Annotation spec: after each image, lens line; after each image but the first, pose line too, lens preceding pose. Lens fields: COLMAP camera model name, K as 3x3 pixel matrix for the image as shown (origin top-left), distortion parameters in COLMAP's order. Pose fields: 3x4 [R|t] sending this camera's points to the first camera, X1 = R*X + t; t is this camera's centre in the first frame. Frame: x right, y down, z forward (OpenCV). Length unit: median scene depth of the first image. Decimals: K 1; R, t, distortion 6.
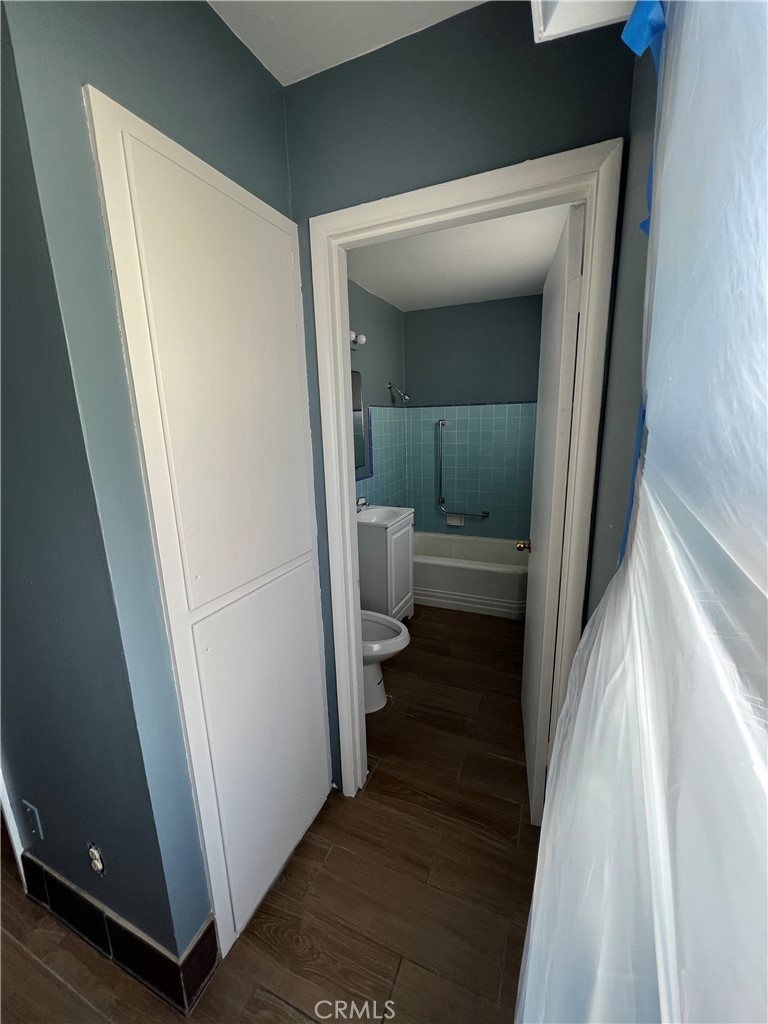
lens RADIAL K [[407.6, 0, 386.6], [0, 407.6, 509.1], [0, 0, 1]] dist [-0.001138, 0.000145]
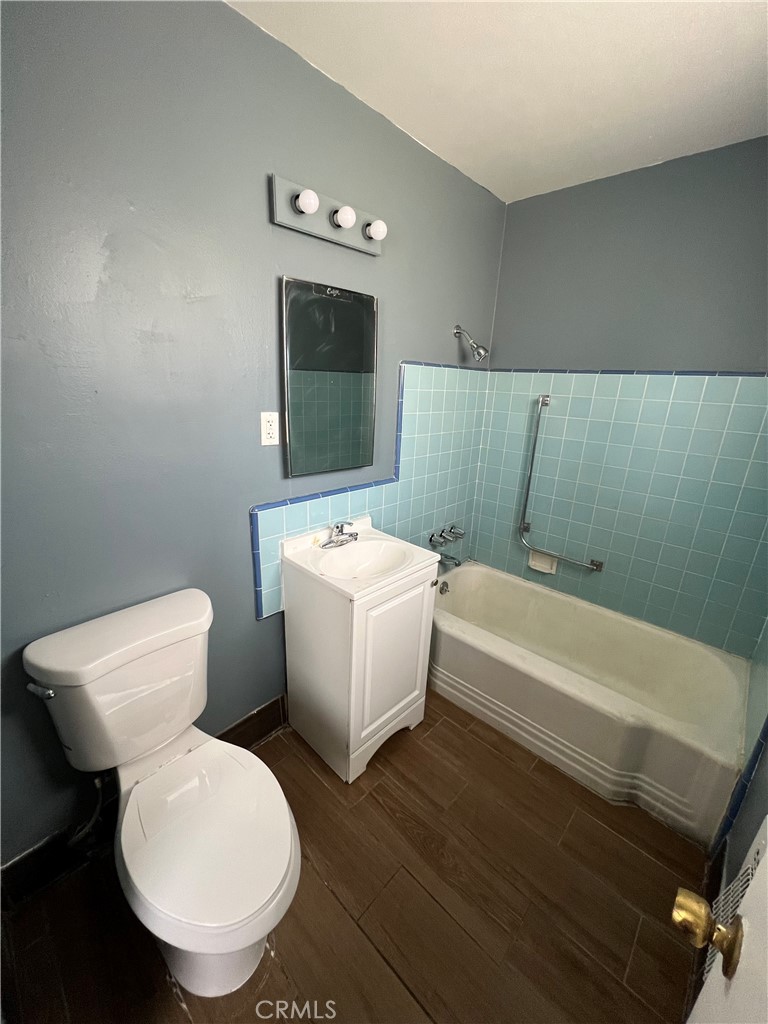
lens RADIAL K [[407.6, 0, 386.6], [0, 407.6, 509.1], [0, 0, 1]] dist [-0.001138, 0.000145]
pose [[0.941708, 0.162231, -0.294733, 0.120351], [-0.136420, 0.984935, 0.106263, -0.088903], [0.307533, -0.059861, 0.949653, 0.361857]]
